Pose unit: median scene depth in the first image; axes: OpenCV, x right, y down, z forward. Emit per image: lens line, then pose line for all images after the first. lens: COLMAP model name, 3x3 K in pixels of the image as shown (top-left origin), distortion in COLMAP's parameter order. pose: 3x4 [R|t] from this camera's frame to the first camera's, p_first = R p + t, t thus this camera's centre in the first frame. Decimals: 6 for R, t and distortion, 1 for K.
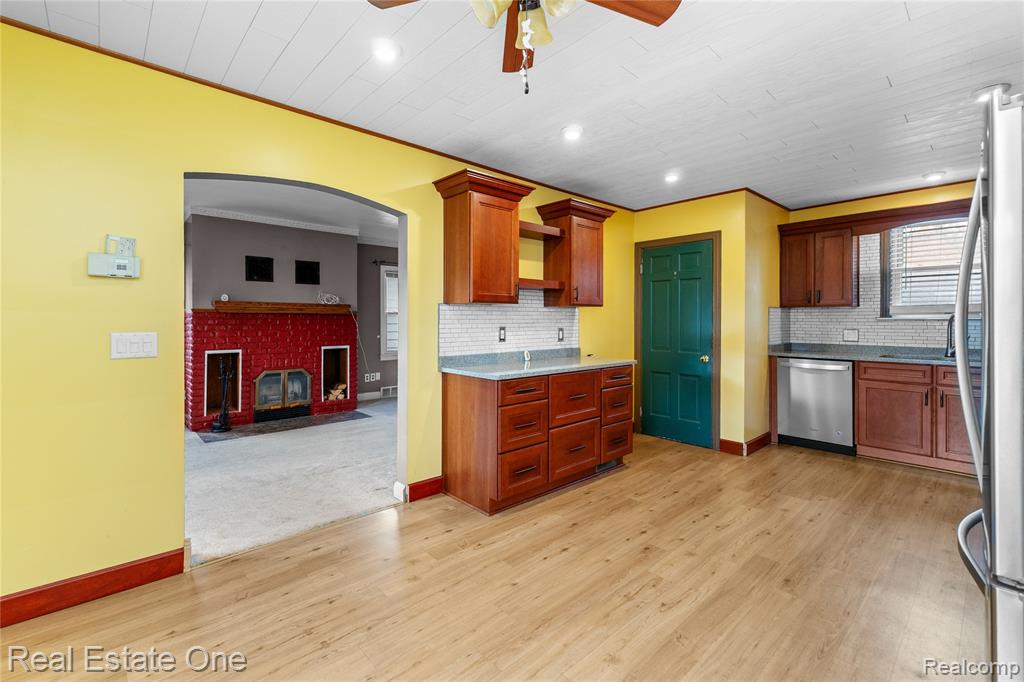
lens RADIAL K [[441.7, 0, 508.3], [0, 441.7, 321.3], [0, 0, 1]] dist [0.002107, -0.000017]
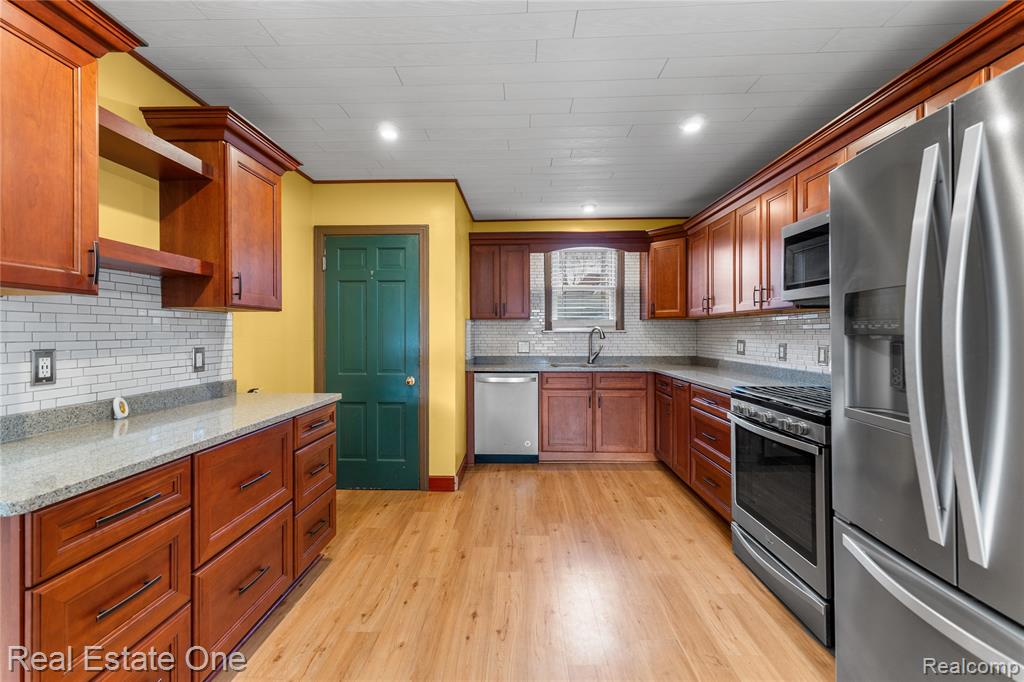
lens RADIAL K [[434.6, 0, 505.3], [0, 434.6, 334.5], [0, 0, 1]] dist [0.002651, 0.000359]
pose [[0.700850, -0.004243, 0.713296, -0.001747], [0.004966, 0.999987, 0.001069, -0.000013], [-0.713291, 0.002794, 0.700862, 0.347859]]
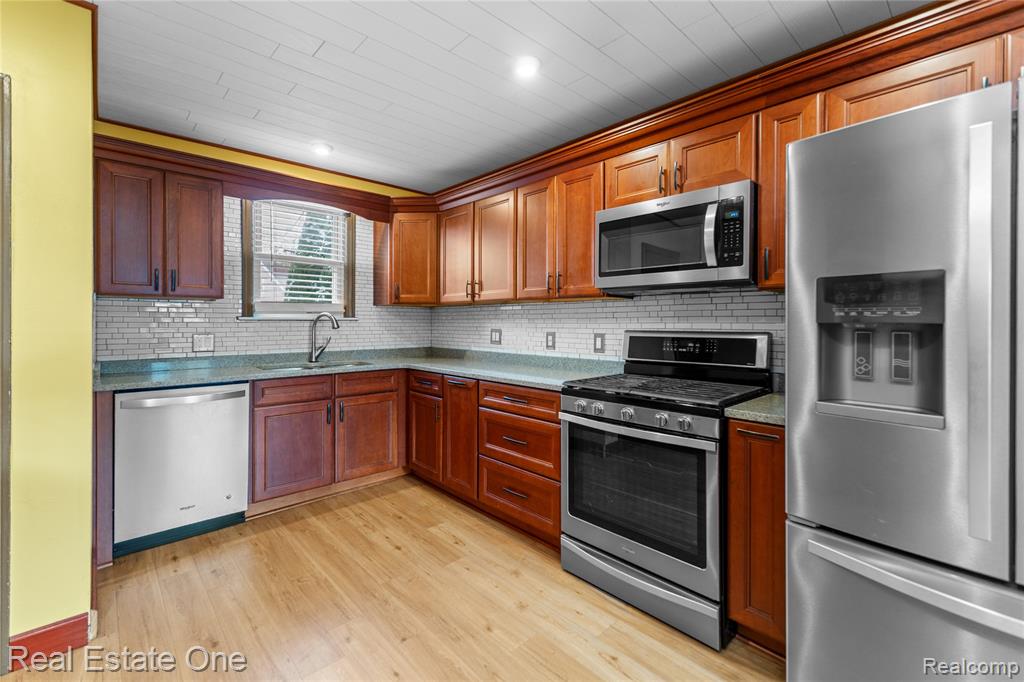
lens RADIAL K [[441.7, 0, 508.3], [0, 441.7, 321.3], [0, 0, 1]] dist [0.002107, -0.000017]
pose [[-0.004483, 0.000715, 0.999990, 0.111764], [0.002054, 0.999998, -0.000706, 0.000452], [-0.999988, 0.002051, -0.004484, 0.623377]]
